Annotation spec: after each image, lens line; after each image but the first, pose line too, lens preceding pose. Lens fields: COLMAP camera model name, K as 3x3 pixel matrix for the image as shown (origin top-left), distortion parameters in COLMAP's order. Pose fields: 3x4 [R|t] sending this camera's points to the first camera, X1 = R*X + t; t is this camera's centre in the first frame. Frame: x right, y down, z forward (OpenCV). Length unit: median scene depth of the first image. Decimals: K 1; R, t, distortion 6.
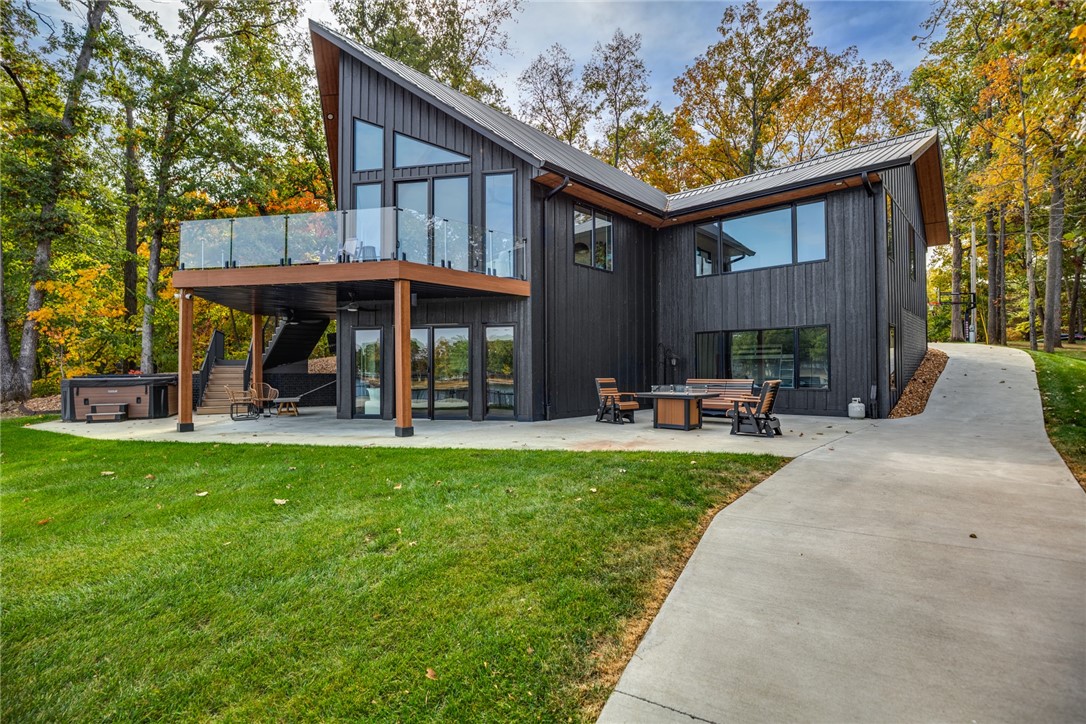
lens RADIAL K [[507.1, 0, 538.4], [0, 507.1, 364.5], [0, 0, 1]] dist [-0.040434, 0.014282]
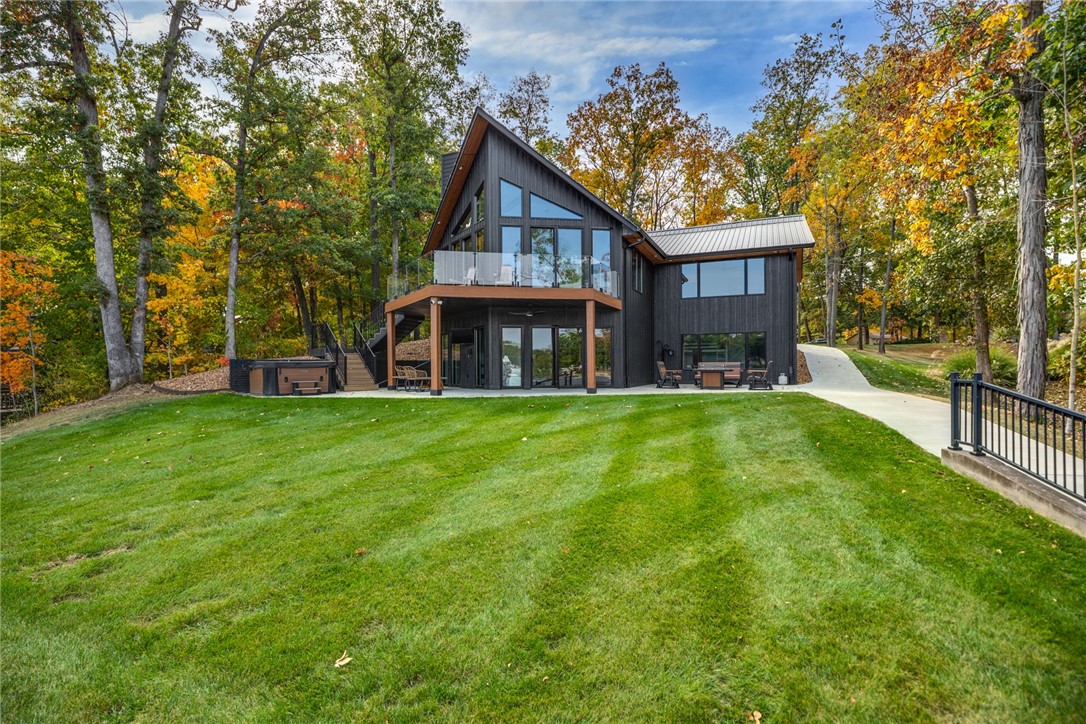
lens RADIAL K [[507.1, 0, 538.4], [0, 507.1, 364.5], [0, 0, 1]] dist [-0.040434, 0.014282]
pose [[0.947341, 0.000379, 0.320226, -0.192348], [-0.002354, 0.999981, 0.005780, 0.007542], [-0.320218, -0.006229, 0.947324, -0.106210]]
